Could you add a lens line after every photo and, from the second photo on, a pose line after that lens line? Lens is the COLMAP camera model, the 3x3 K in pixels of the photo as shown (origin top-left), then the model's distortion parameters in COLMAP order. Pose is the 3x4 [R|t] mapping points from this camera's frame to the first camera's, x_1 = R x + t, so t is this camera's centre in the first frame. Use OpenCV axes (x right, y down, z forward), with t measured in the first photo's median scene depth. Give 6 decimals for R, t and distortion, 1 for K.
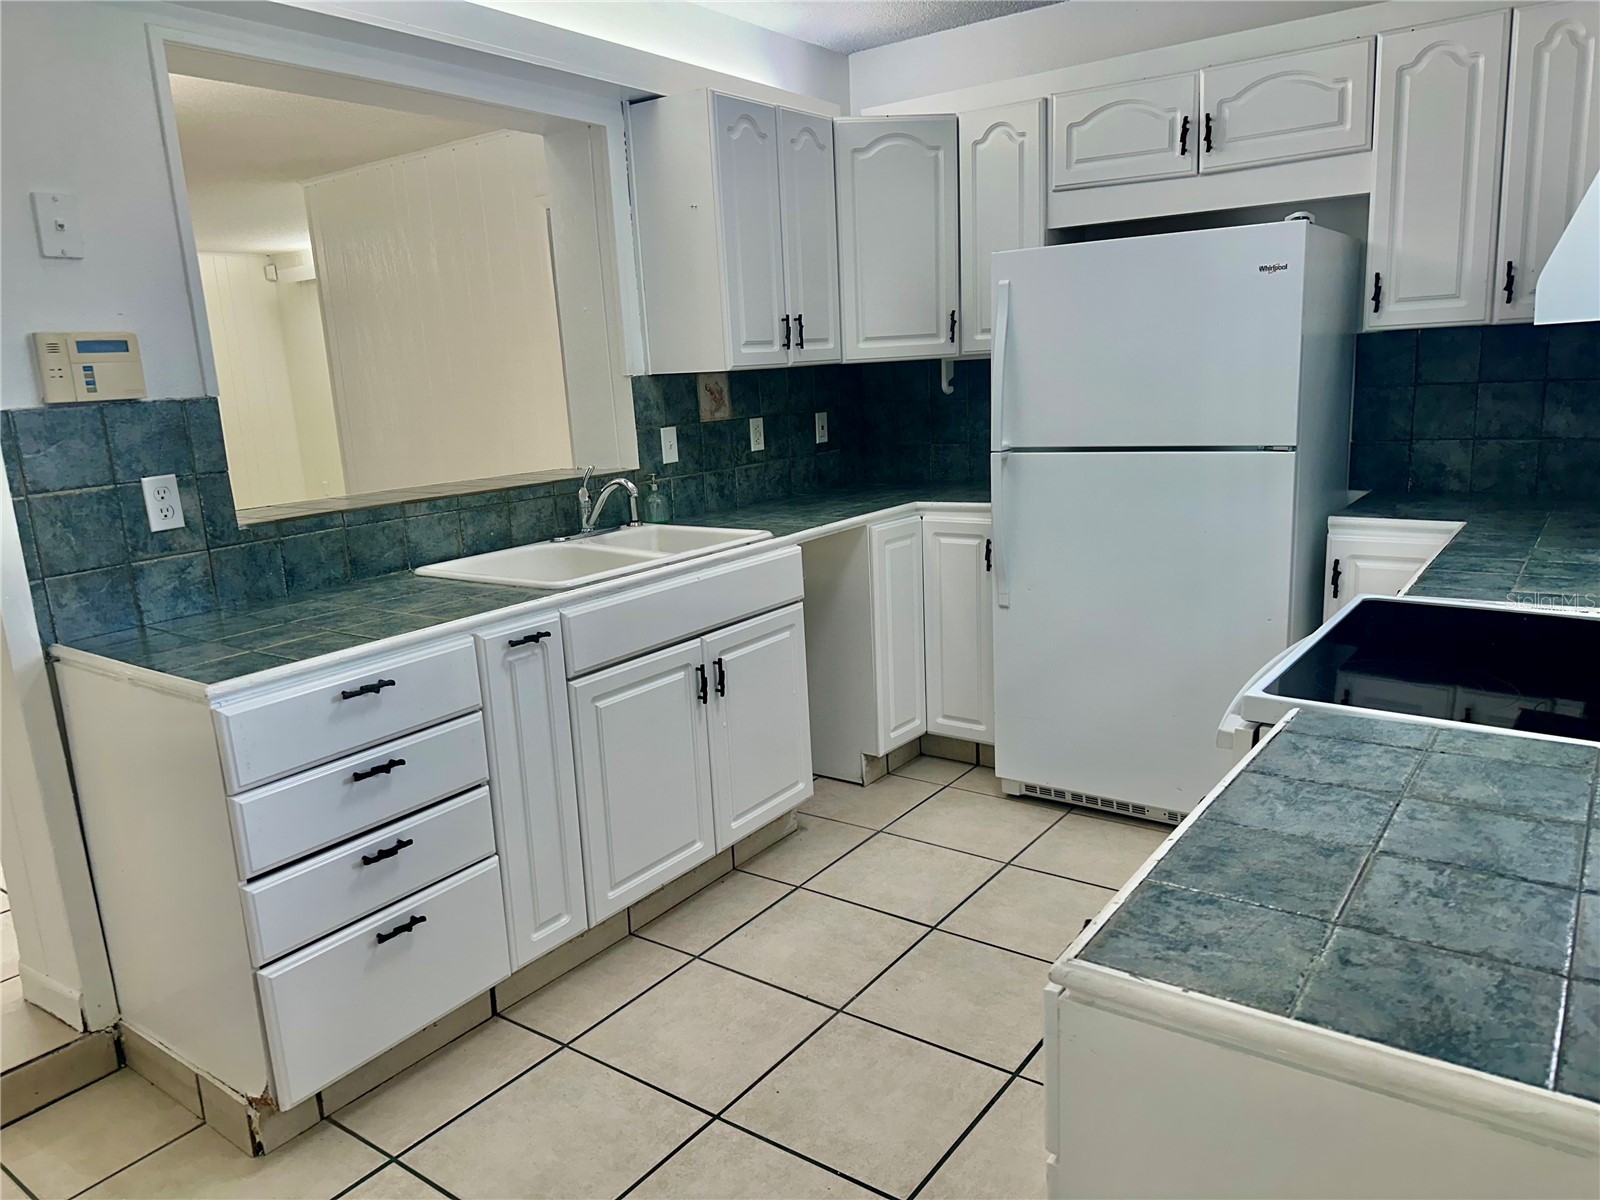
lens RADIAL K [[1119.6, 0, 800.0], [0, 1119.6, 600.0], [0, 0, 1]] dist [0.089128, -0.131645]
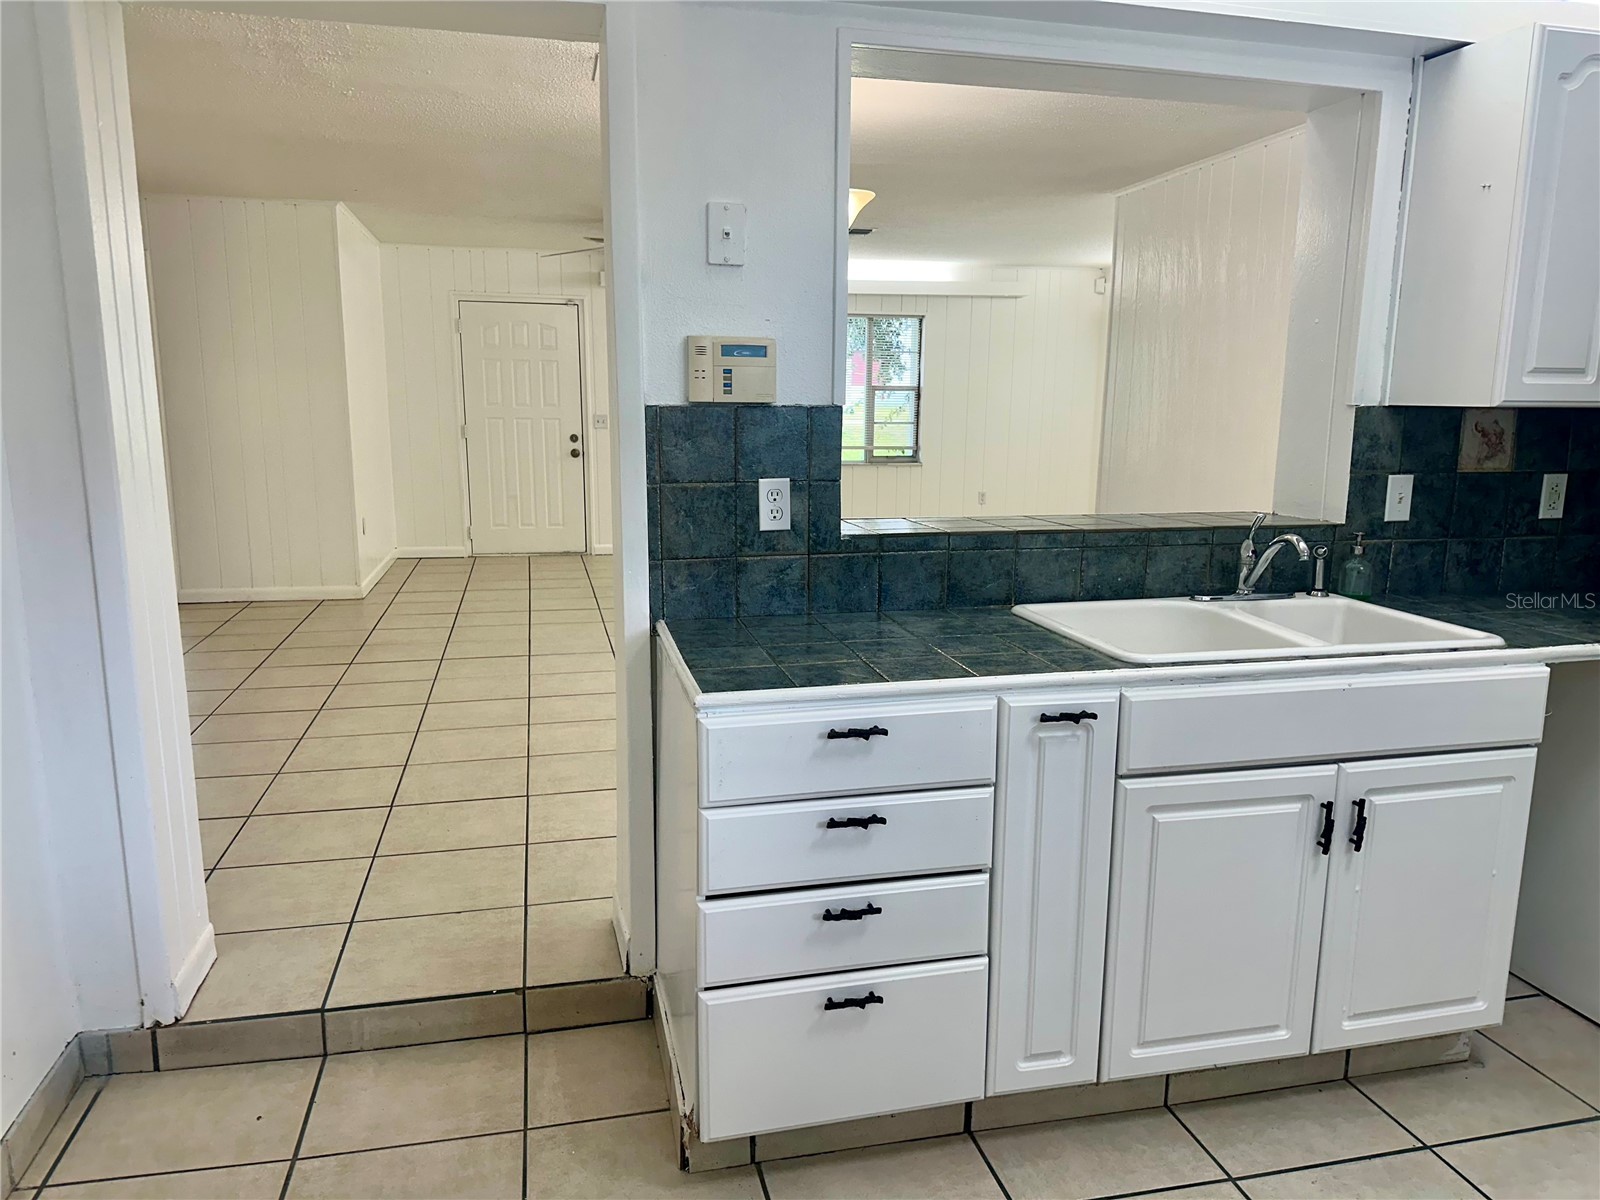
lens RADIAL K [[1119.6, 0, 800.0], [0, 1119.6, 600.0], [0, 0, 1]] dist [0.089128, -0.131645]
pose [[0.748388, 0.171727, -0.640645, 0.107168], [-0.178847, 0.982372, 0.054403, -0.050483], [0.638694, 0.073863, 0.765908, 0.202384]]
